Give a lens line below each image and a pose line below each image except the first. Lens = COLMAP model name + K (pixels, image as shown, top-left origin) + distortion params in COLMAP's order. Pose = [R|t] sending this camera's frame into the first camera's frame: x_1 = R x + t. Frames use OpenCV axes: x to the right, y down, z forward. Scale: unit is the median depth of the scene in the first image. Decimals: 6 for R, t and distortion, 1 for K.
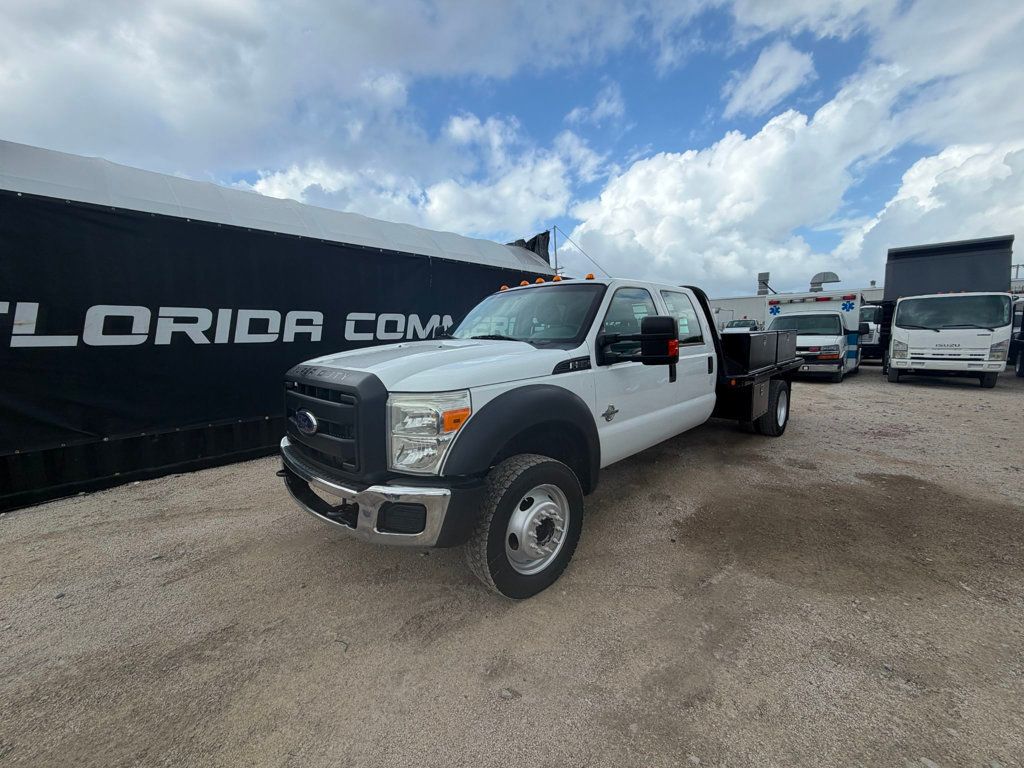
lens RADIAL K [[408.0, 0, 512.7], [0, 408.0, 386.9], [0, 0, 1]] dist [-0.000808, -0.000280]
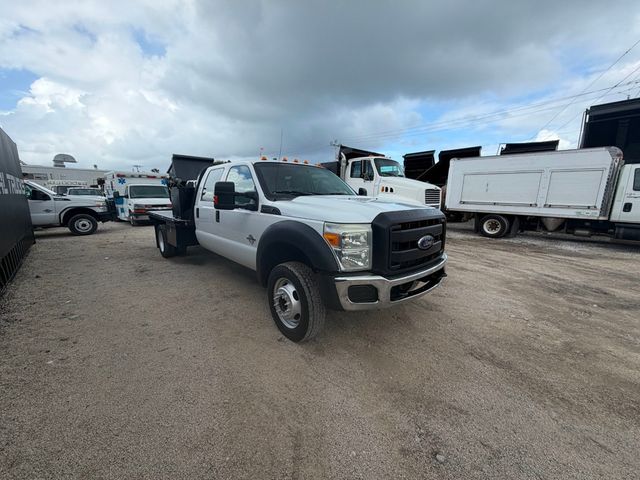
lens RADIAL K [[255.0, 0, 320.5], [0, 255.0, 241.8], [0, 0, 1]] dist [-0.000808, -0.000280]
pose [[0.041050, -0.158861, 0.986447, -1.442179], [0.122263, 0.980659, 0.152841, -0.118269], [-0.991648, 0.114332, 0.059679, 1.264464]]
